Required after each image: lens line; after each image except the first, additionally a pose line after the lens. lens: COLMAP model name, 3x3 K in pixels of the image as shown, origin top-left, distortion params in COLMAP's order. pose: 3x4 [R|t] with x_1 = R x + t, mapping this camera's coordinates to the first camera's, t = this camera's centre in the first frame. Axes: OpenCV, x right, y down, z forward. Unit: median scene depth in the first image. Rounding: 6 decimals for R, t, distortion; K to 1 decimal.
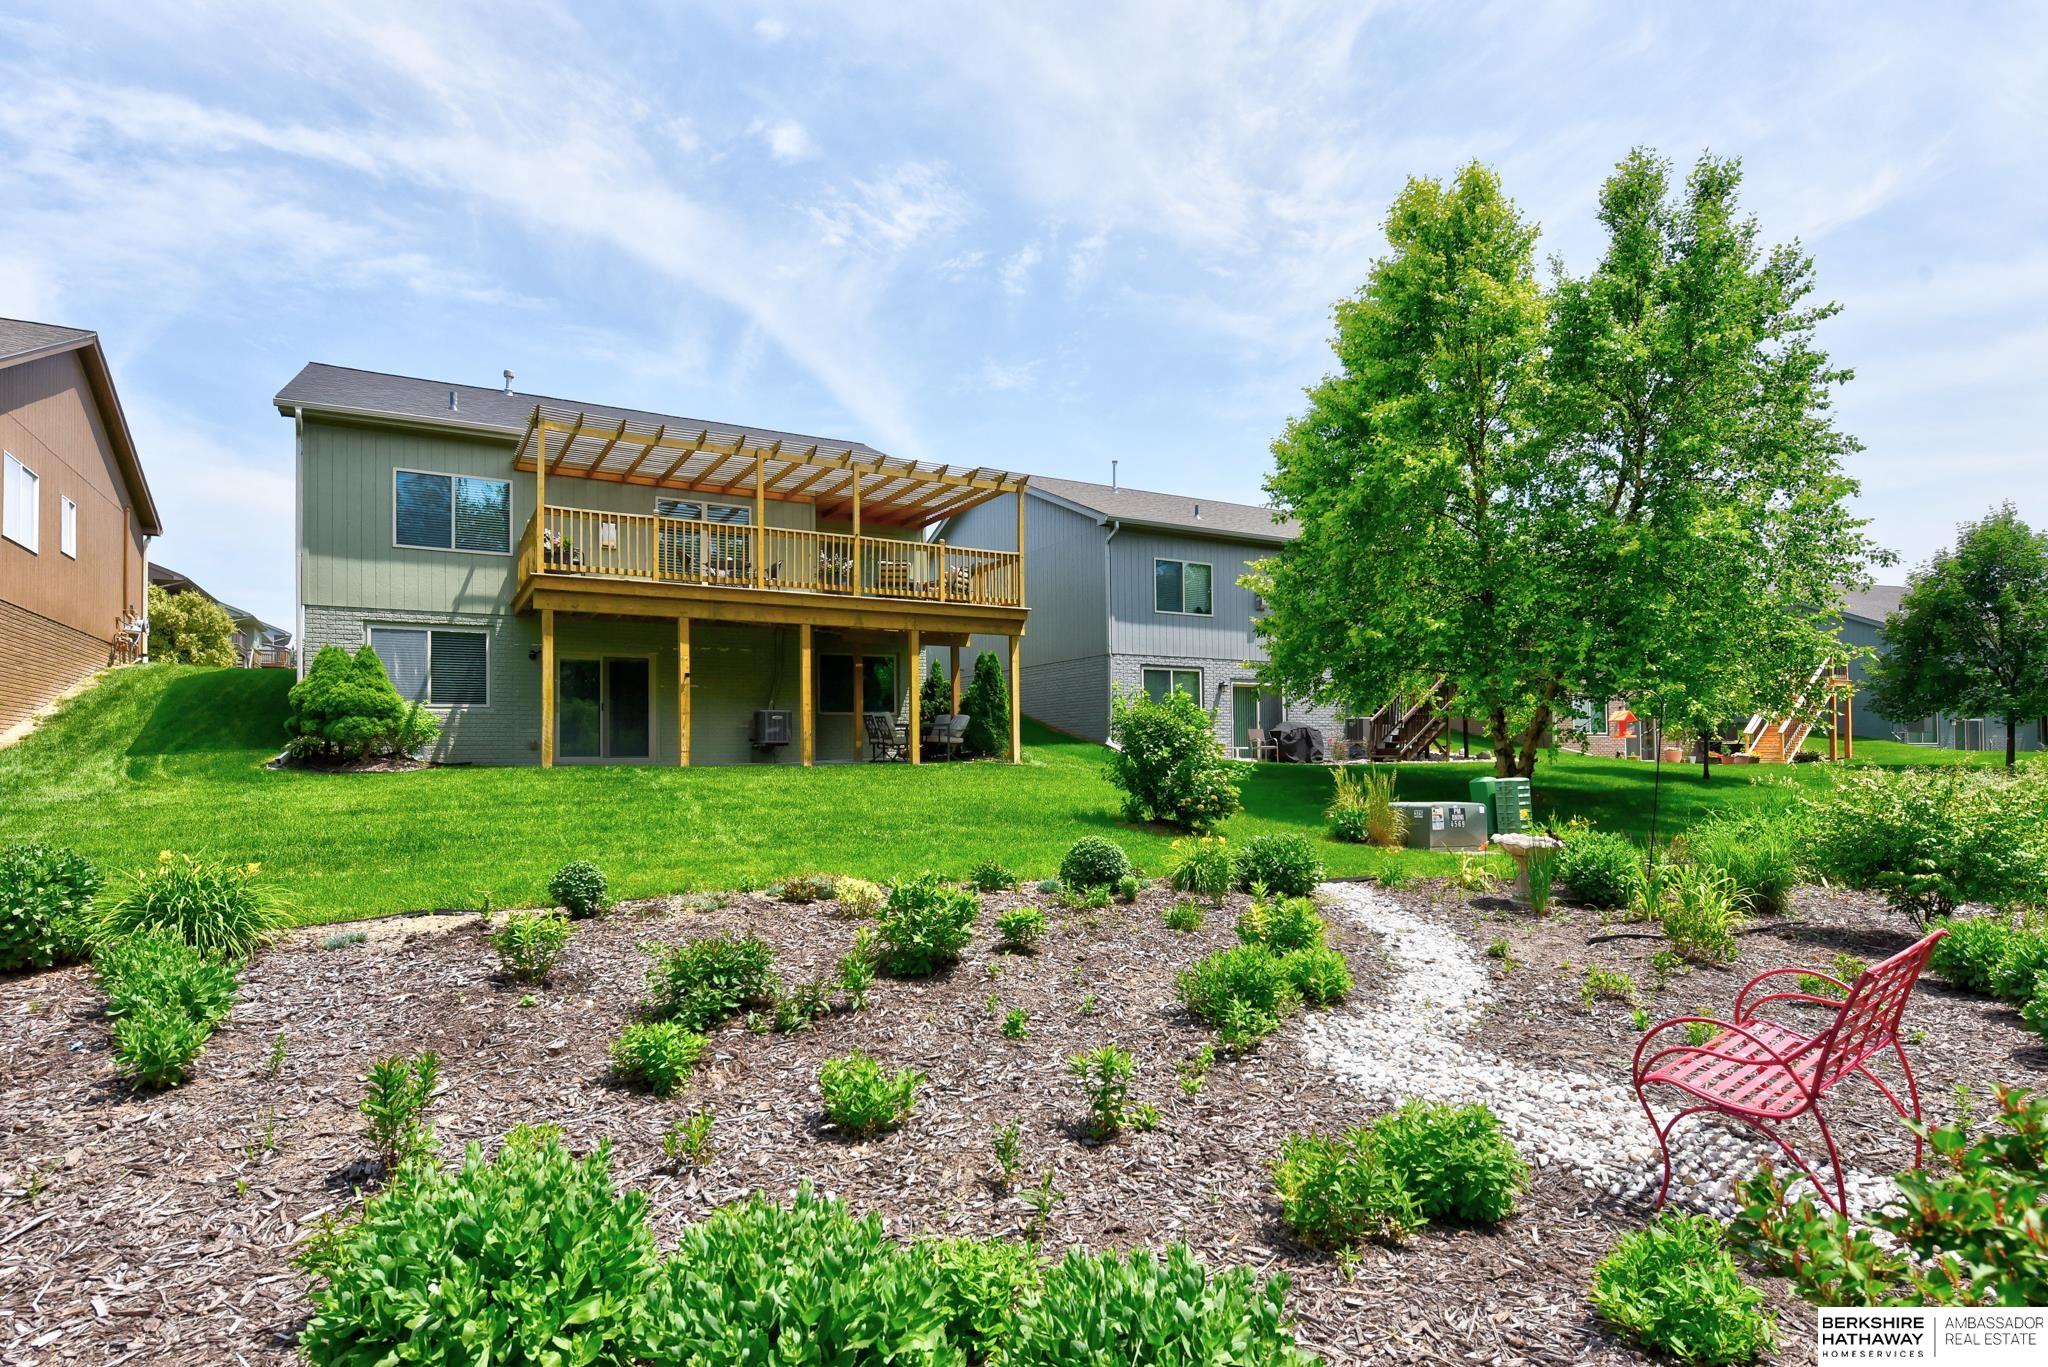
lens RADIAL K [[1125.4, 0, 1023.3], [0, 1125.4, 670.8], [0, 0, 1]] dist [0.002105, -0.000360]
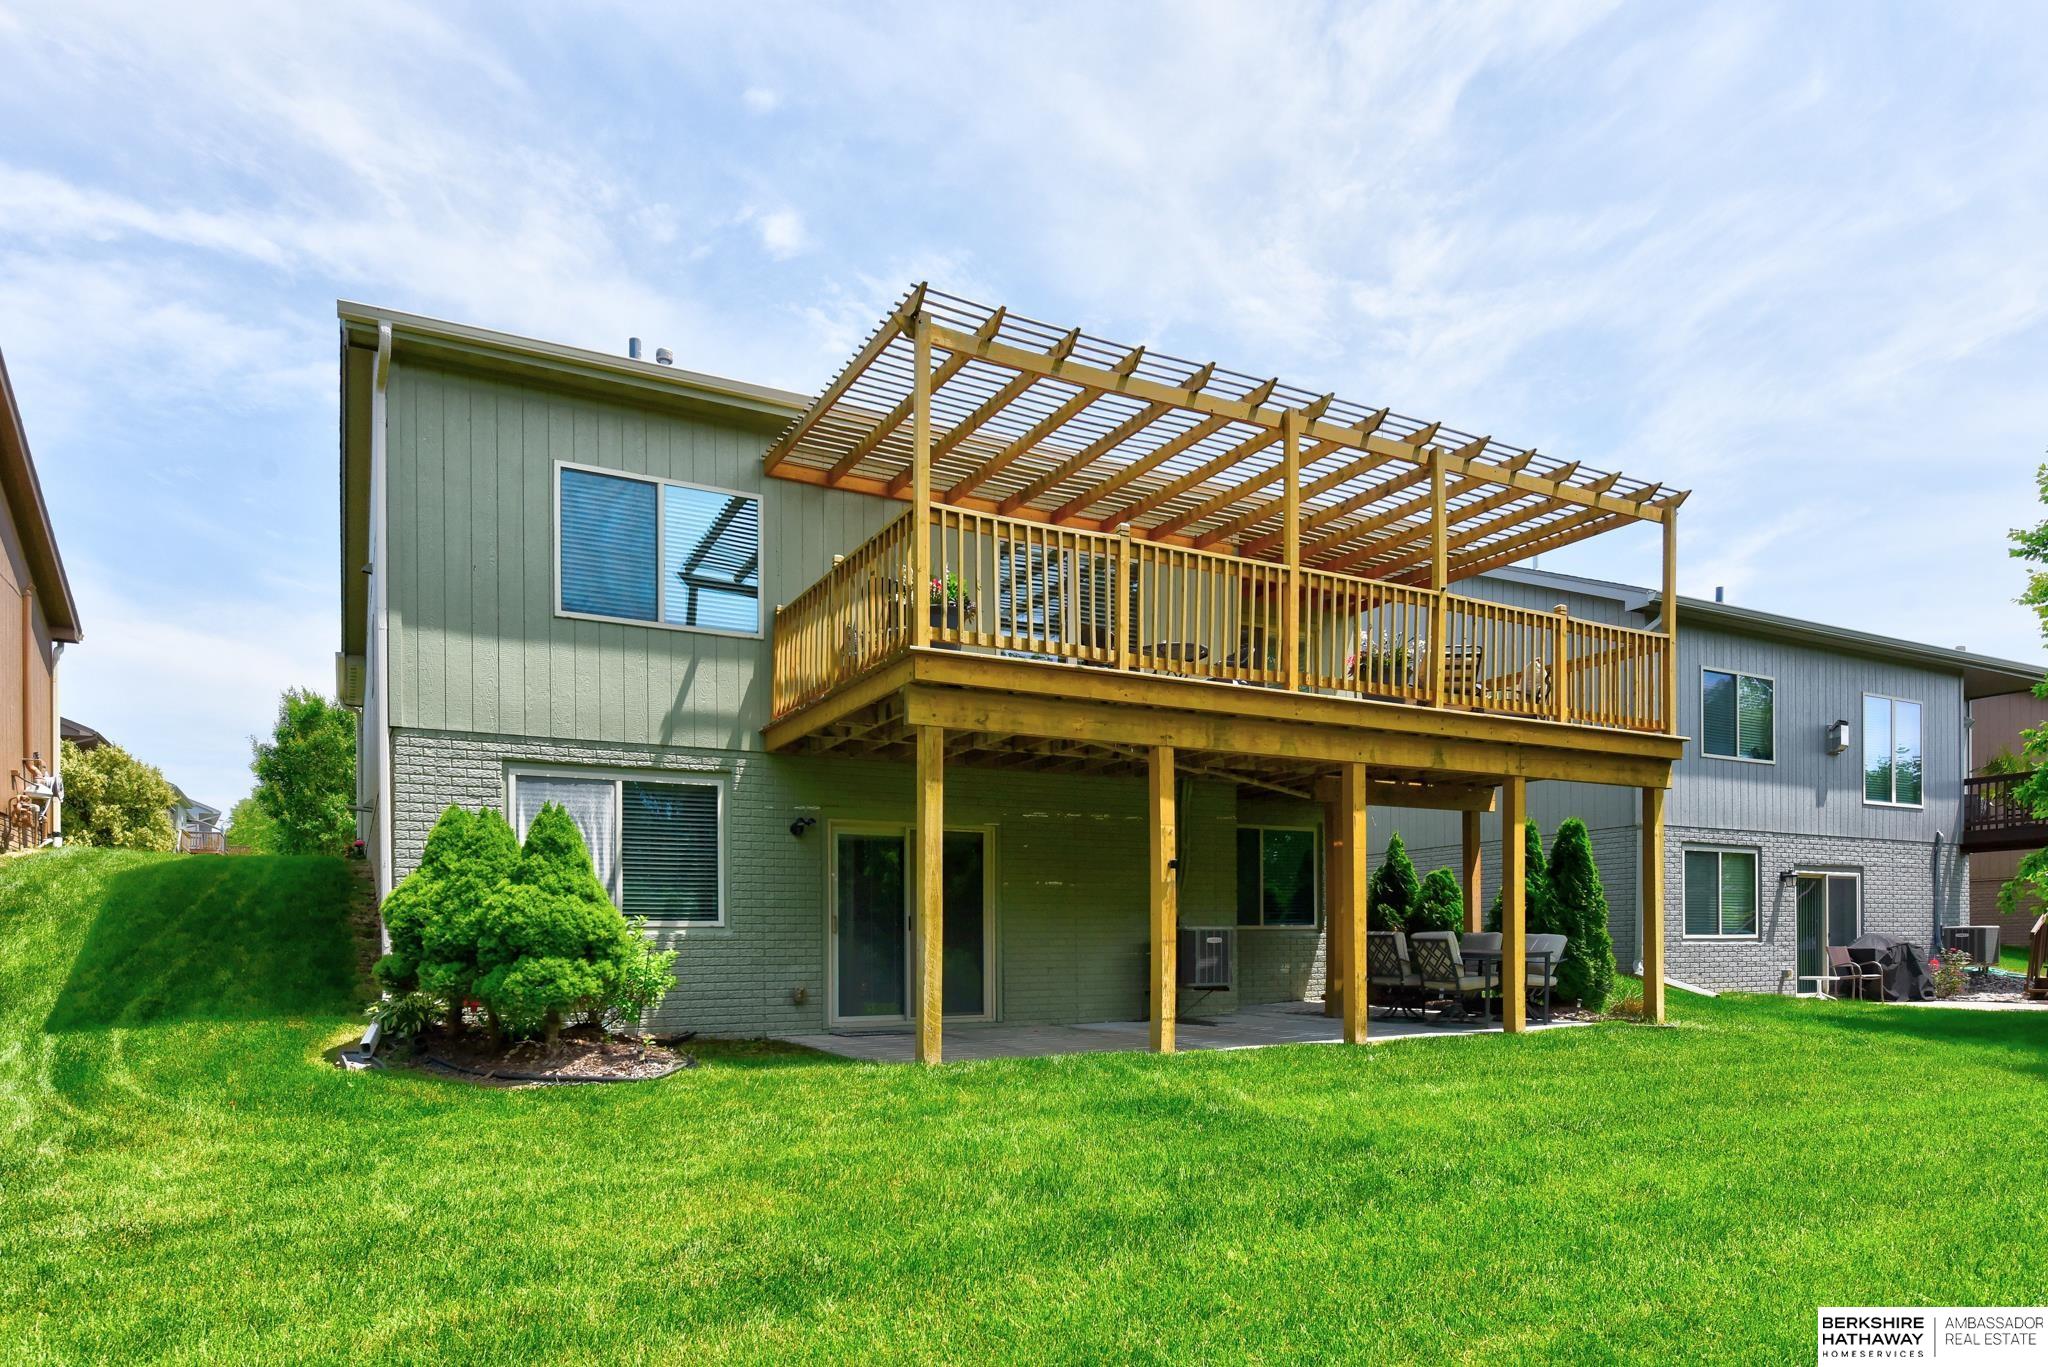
lens RADIAL K [[1300.7, 0, 1020.6], [0, 1300.7, 847.2], [0, 0, 1]] dist [0.024291, 0.002473]
pose [[0.999940, -0.005166, -0.009632, -0.262959], [0.005093, 0.999959, -0.007500, 0.000600], [0.009670, 0.007450, 0.999925, 0.314574]]
